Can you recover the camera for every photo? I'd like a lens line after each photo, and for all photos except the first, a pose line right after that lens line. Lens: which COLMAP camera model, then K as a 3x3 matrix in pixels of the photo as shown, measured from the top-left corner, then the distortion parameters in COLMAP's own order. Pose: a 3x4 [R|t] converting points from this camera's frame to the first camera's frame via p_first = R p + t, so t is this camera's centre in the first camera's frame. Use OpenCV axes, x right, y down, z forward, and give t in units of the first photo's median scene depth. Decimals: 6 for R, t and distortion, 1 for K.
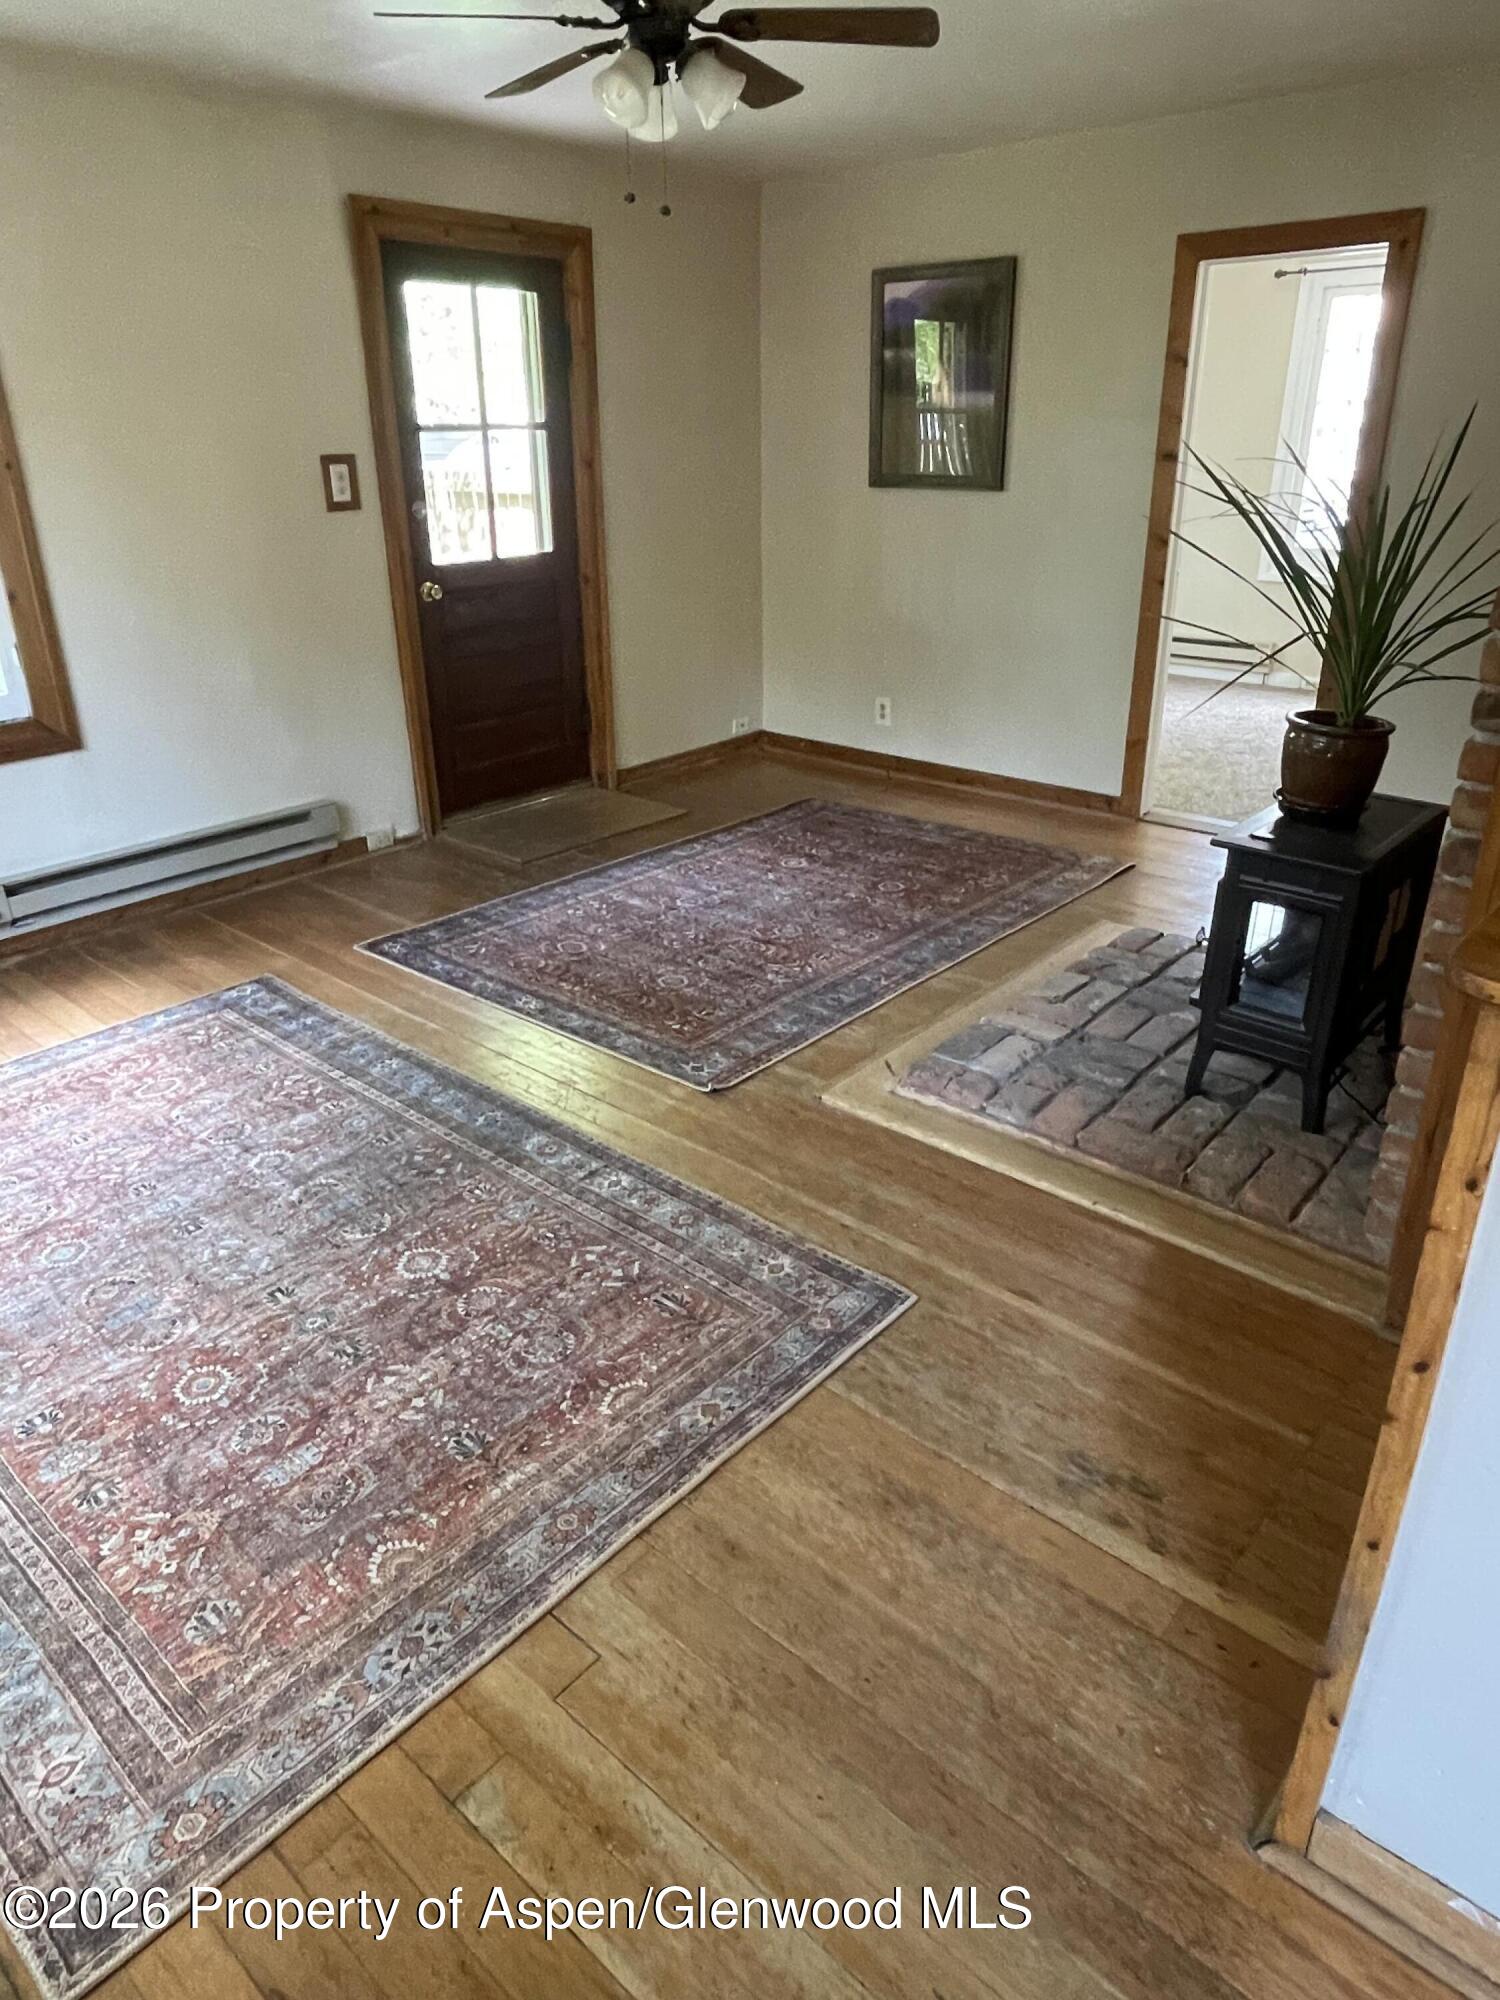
lens RADIAL K [[1261.8, 0, 751.6], [0, 1261.8, 996.2], [0, 0, 1]] dist [0.009047, 0.000039]
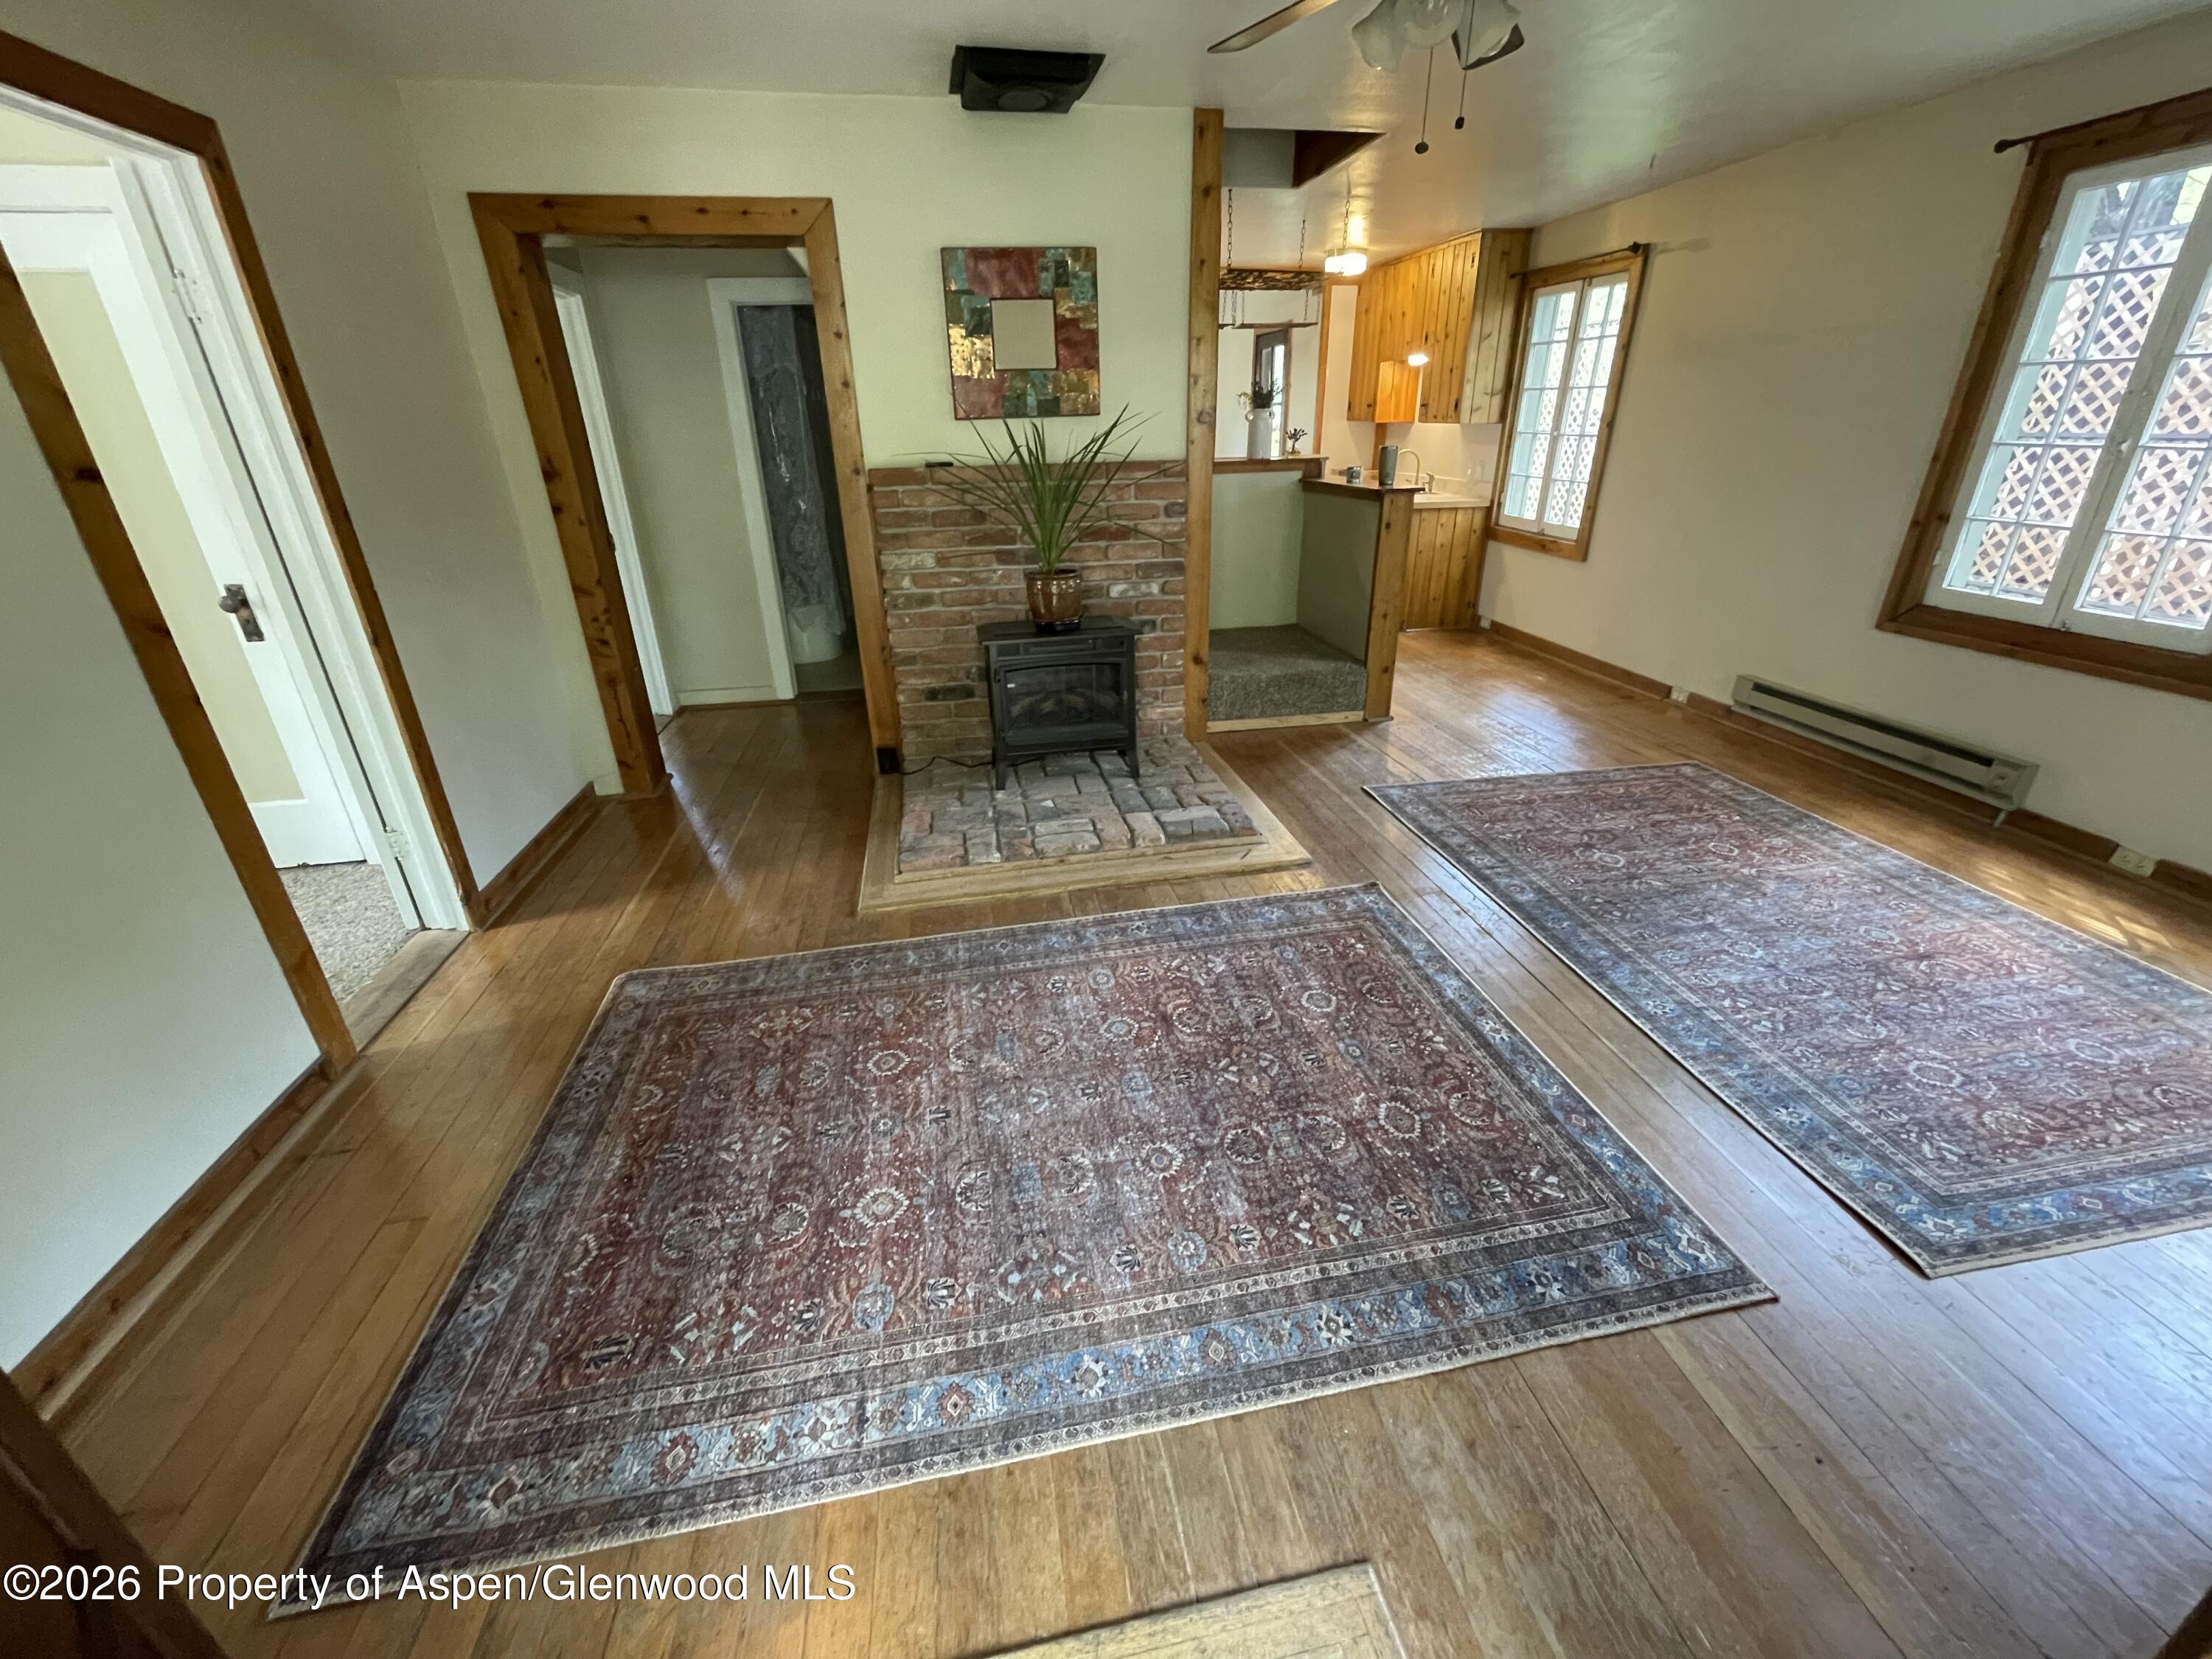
lens RADIAL K [[898.3, 0, 1111.6], [0, 898.3, 822.9], [0, 0, 1]] dist [0.003034, 0.000871]
pose [[-0.784406, -0.235412, 0.573836, -0.311855], [0.276875, 0.694979, 0.663585, -0.621394], [-0.555020, 0.679401, -0.479966, 1.434245]]
